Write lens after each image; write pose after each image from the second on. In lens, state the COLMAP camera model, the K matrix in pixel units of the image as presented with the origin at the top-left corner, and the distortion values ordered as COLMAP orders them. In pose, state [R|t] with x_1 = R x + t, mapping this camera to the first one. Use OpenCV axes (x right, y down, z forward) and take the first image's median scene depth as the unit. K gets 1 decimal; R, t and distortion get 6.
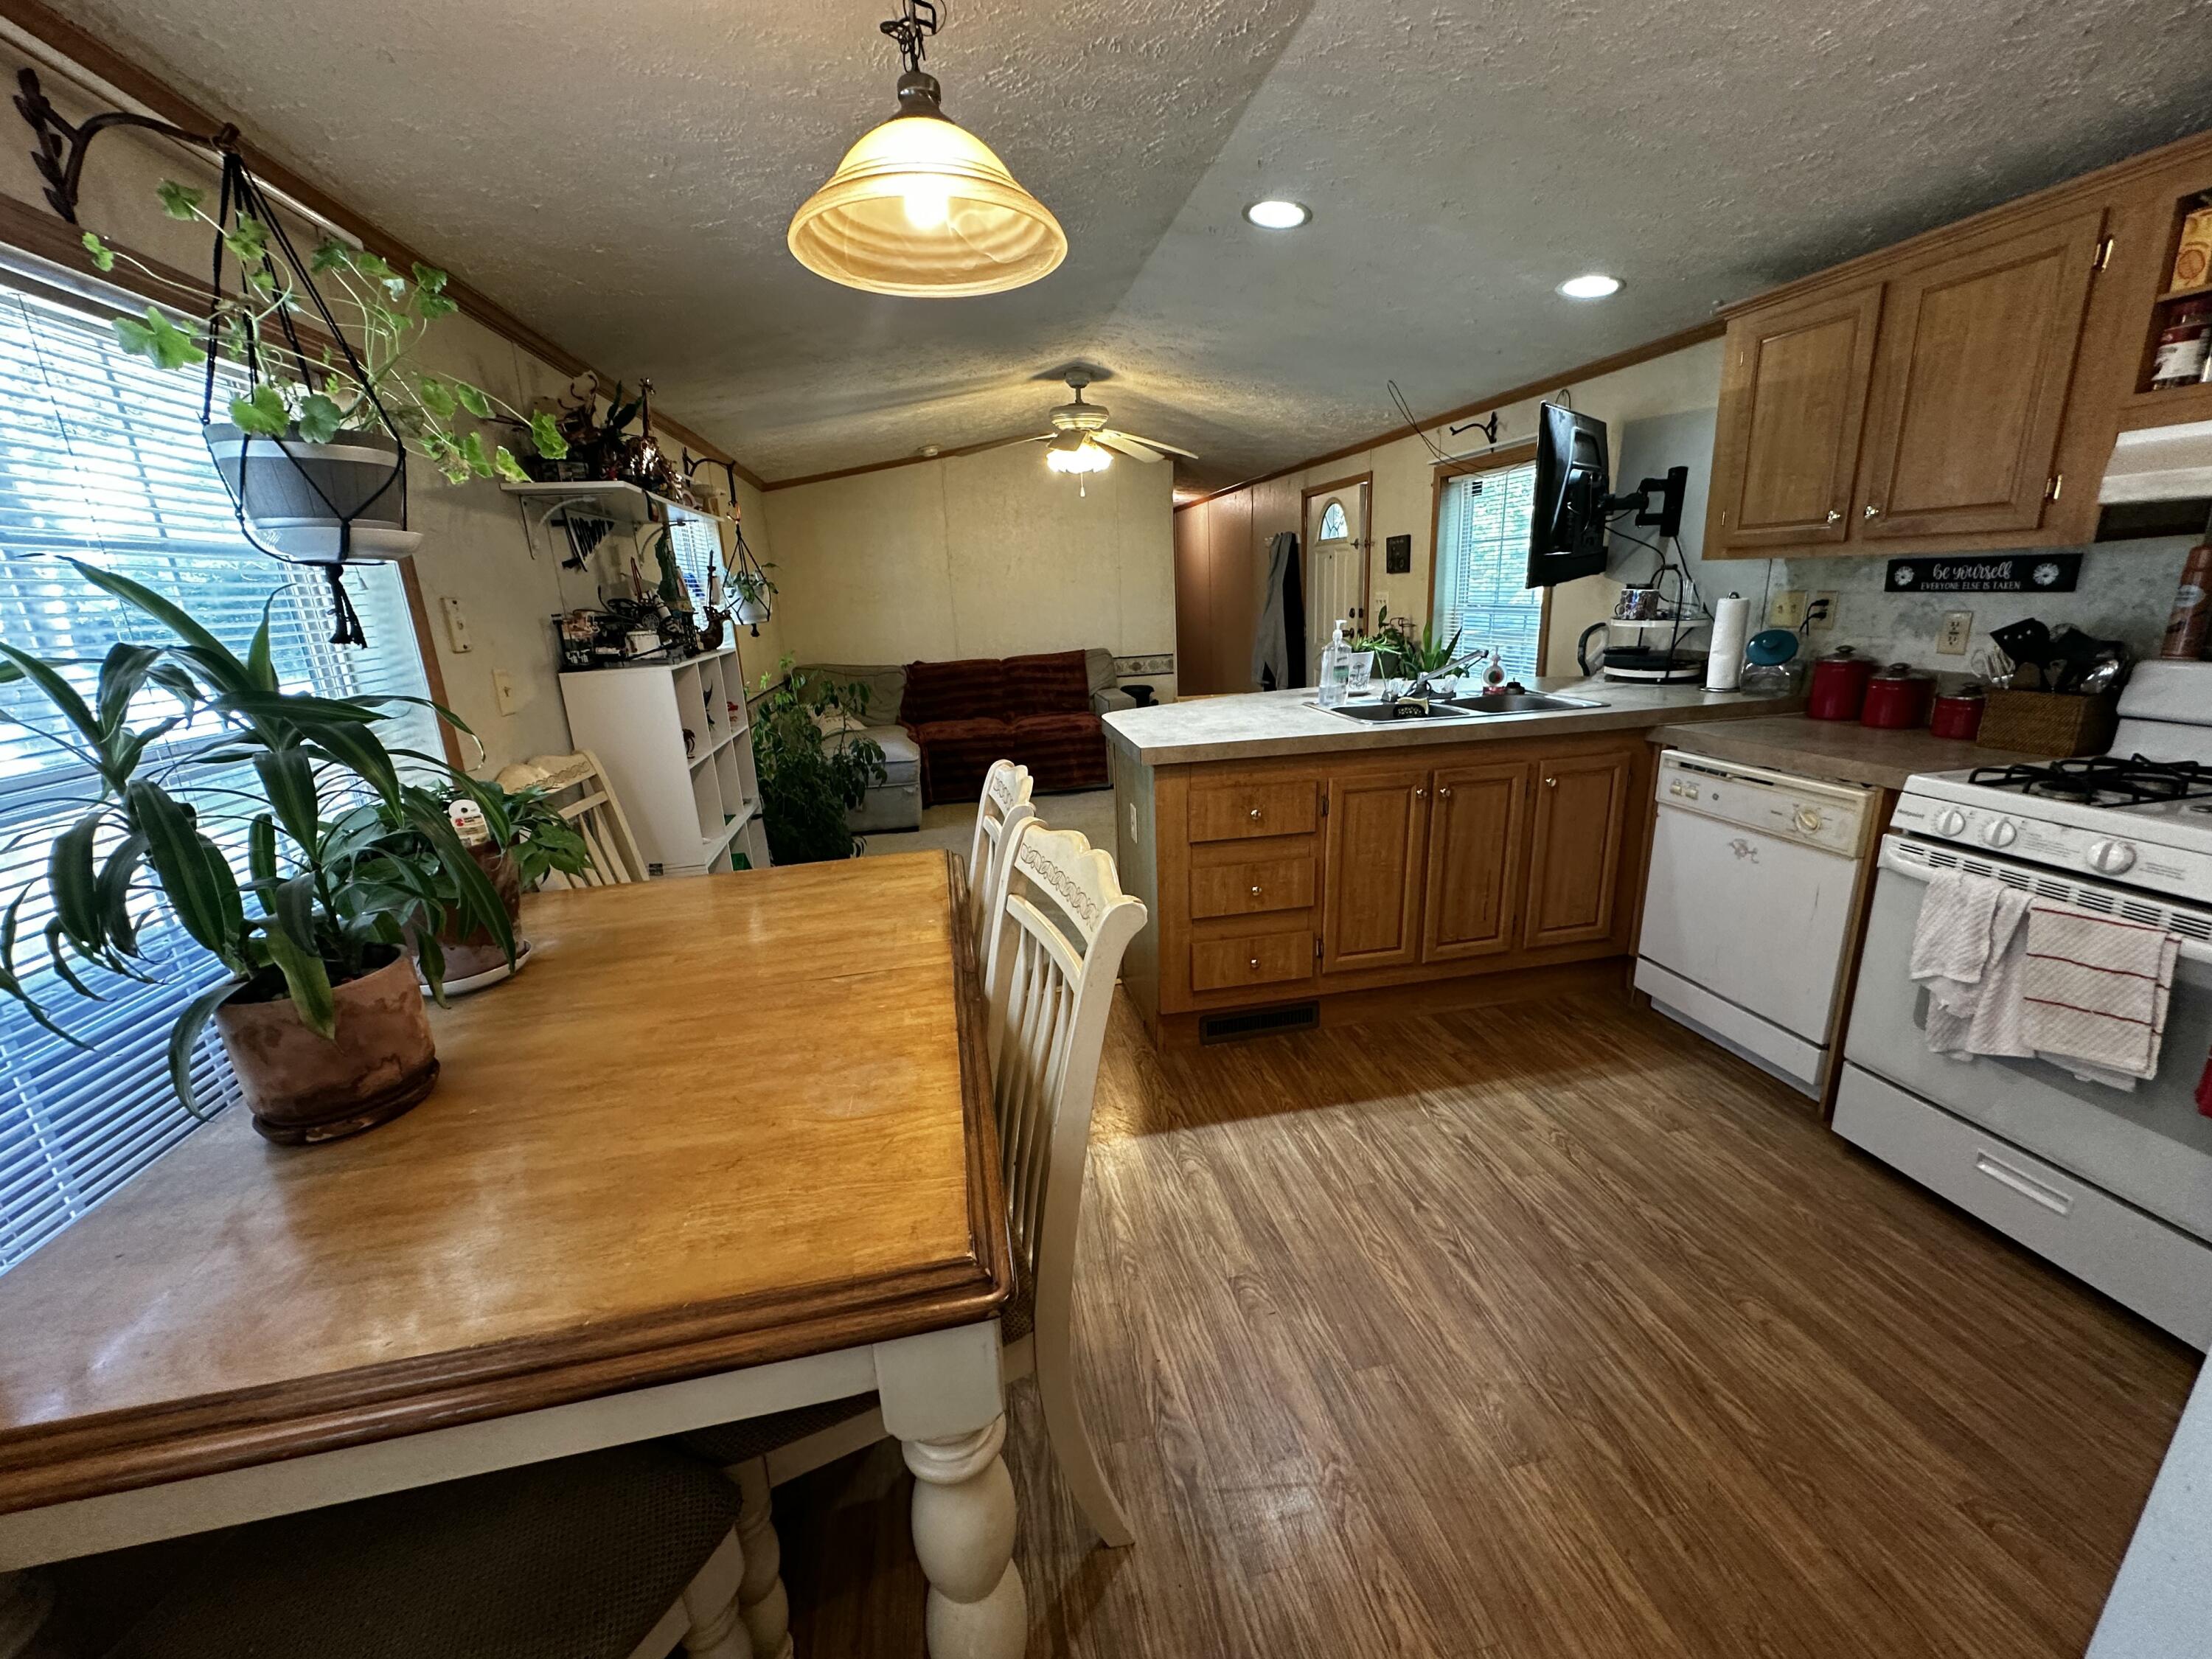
lens RADIAL K [[880.7, 0, 1109.4], [0, 880.7, 829.0], [0, 0, 1]] dist [-0.005678, 0.000609]
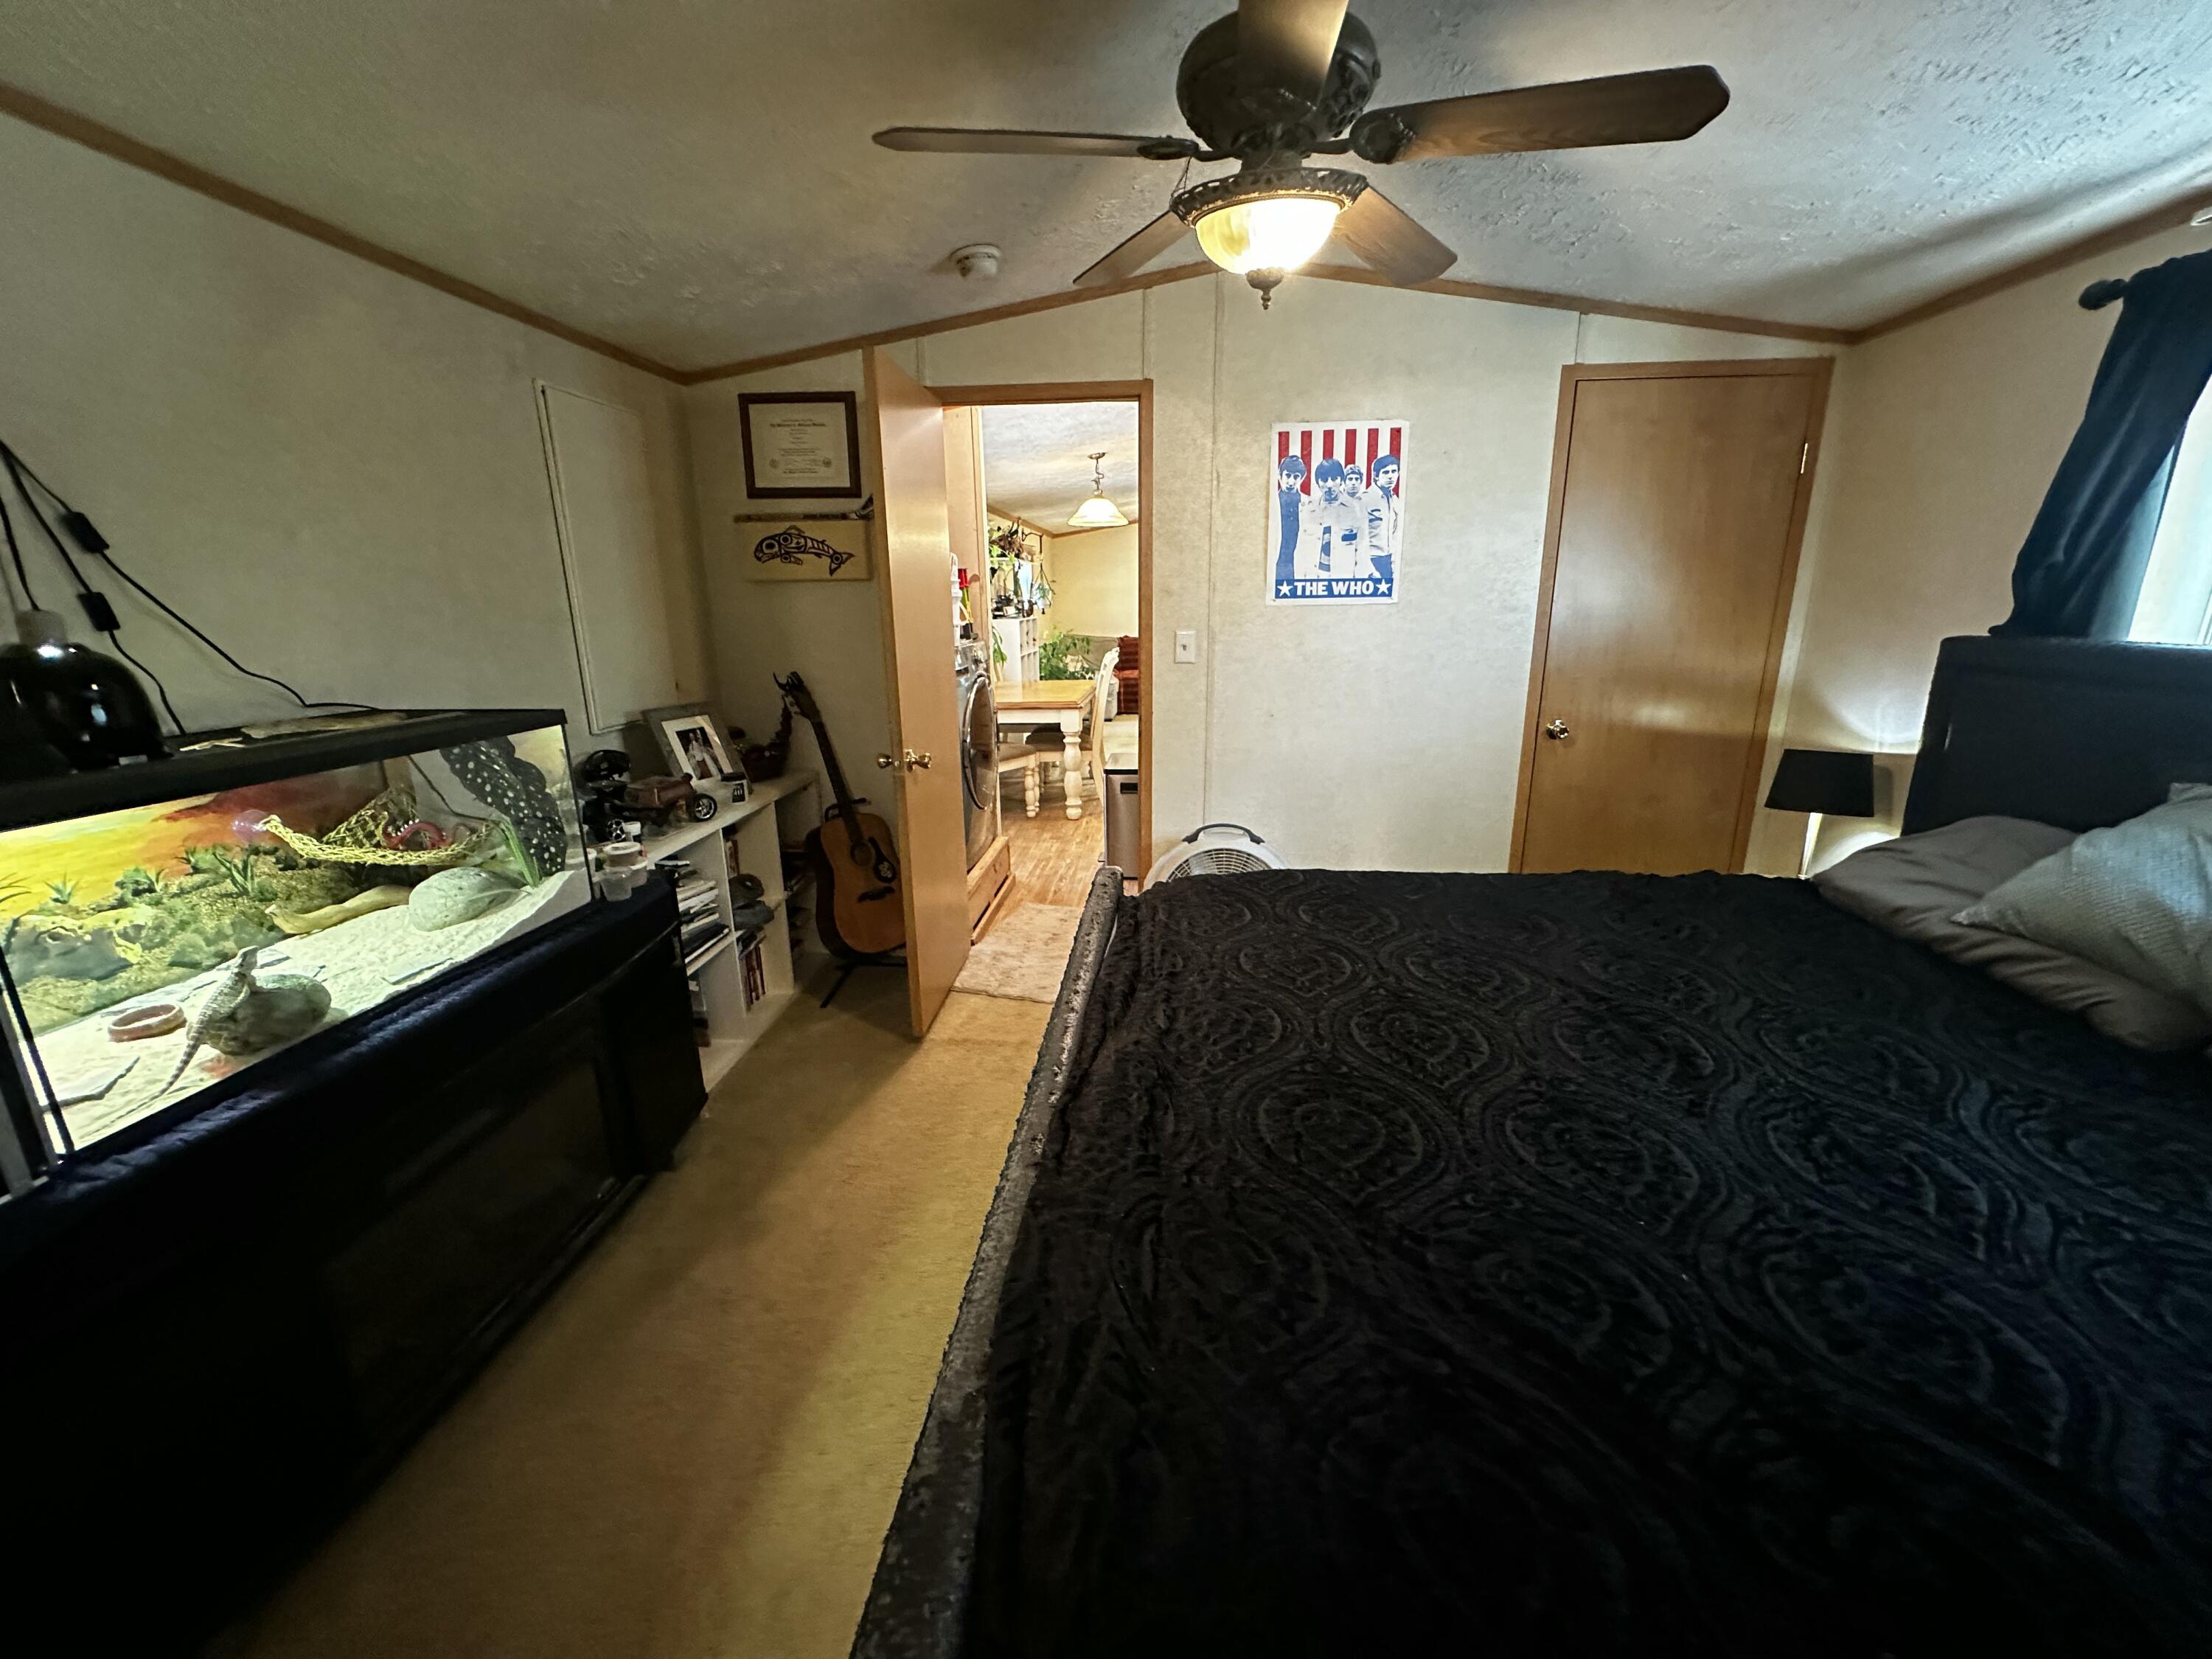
lens RADIAL K [[880.7, 0, 1096.7], [0, 880.7, 832.3], [0, 0, 1]] dist [-0.005678, 0.000609]
pose [[0.954097, 0.102703, -0.281337, 0.461169], [-0.100776, 0.994680, 0.021347, 0.307670], [0.282033, 0.007985, 0.959372, -1.237182]]
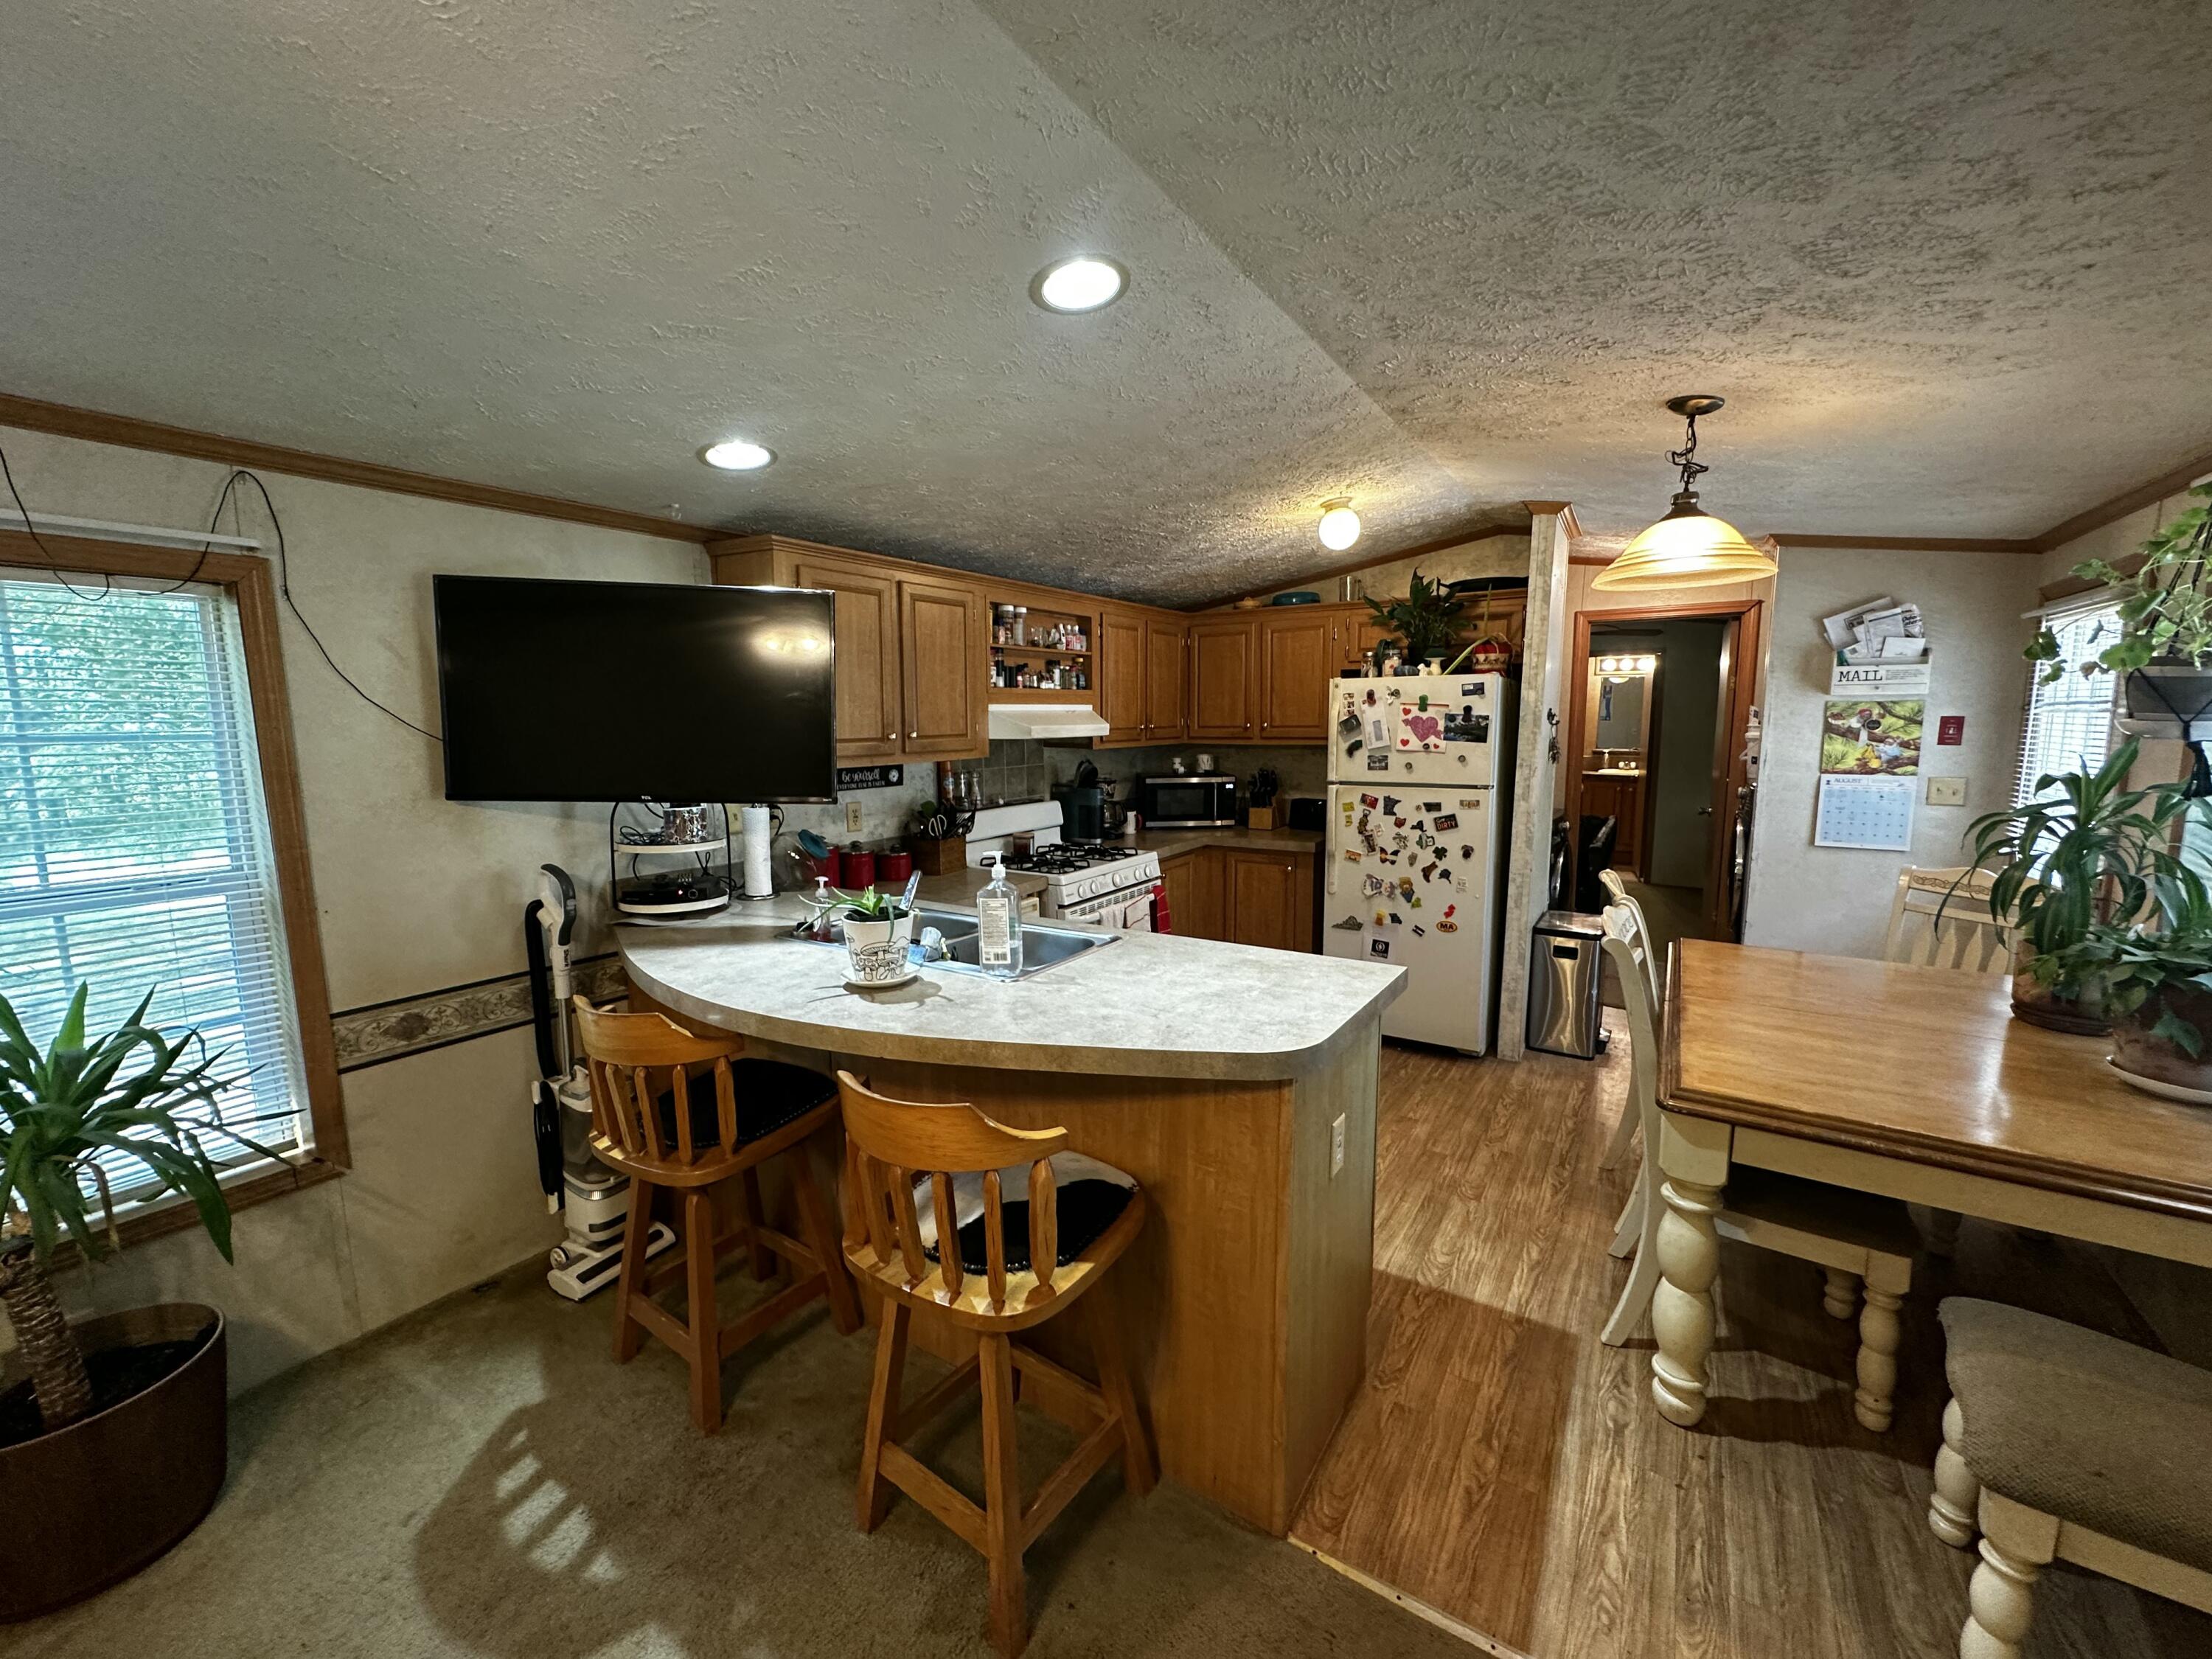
lens RADIAL K [[880.7, 0, 1106.0], [0, 880.7, 825.2], [0, 0, 1]] dist [-0.005678, 0.000609]
pose [[-0.716288, -0.031141, 0.697109, -0.172184], [0.228473, 0.933473, 0.276458, -0.259923], [-0.659342, 0.357294, -0.661521, 0.848783]]
